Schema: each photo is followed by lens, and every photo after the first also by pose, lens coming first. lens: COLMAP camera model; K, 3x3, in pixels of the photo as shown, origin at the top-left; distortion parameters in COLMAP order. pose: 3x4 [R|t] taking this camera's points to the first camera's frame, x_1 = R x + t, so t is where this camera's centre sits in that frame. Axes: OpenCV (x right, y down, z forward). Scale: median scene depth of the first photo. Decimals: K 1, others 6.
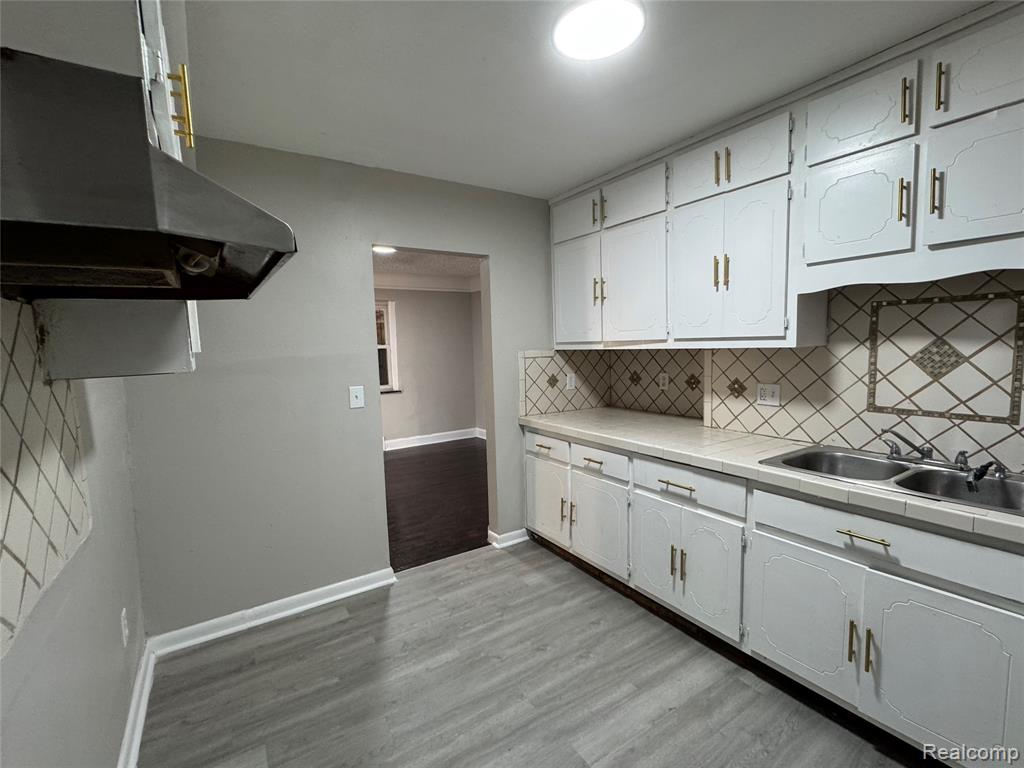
lens RADIAL K [[452.9, 0, 512.1], [0, 452.9, 383.8], [0, 0, 1]] dist [0.001801, 0.000739]
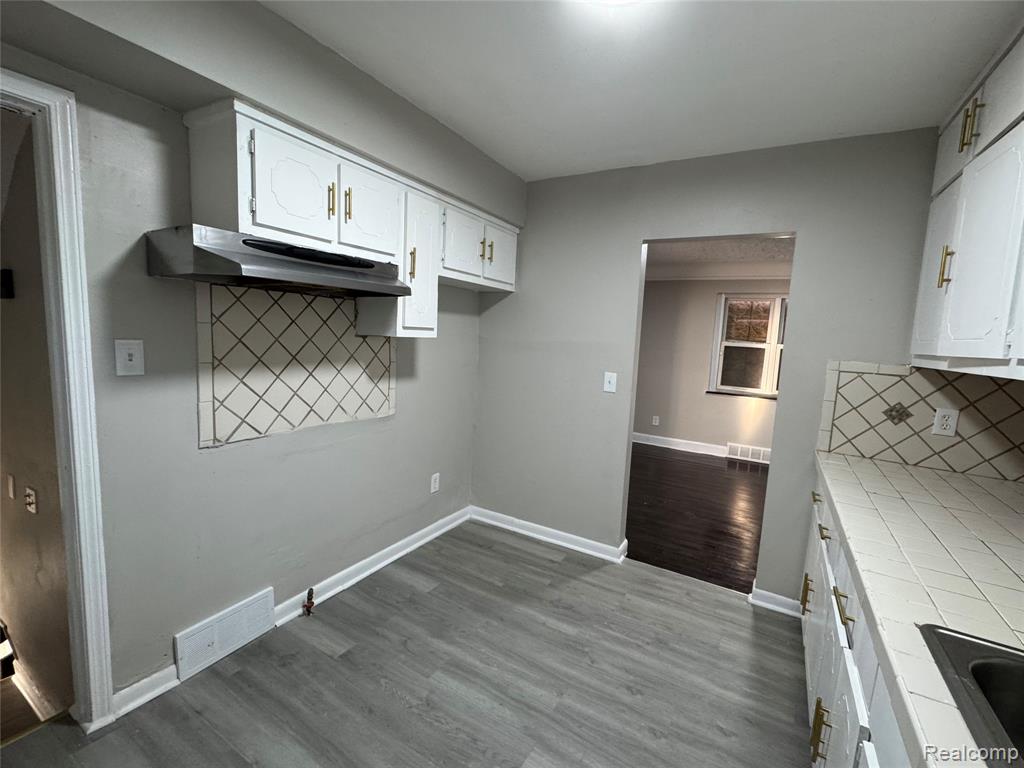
lens RADIAL K [[452.9, 0, 512.8], [0, 452.9, 385.2], [0, 0, 1]] dist [0.001801, 0.000739]
pose [[0.445756, 0.152829, -0.882012, 0.567604], [-0.144885, 0.984644, 0.097389, -0.040955], [0.883351, 0.084378, 0.461054, 0.304099]]
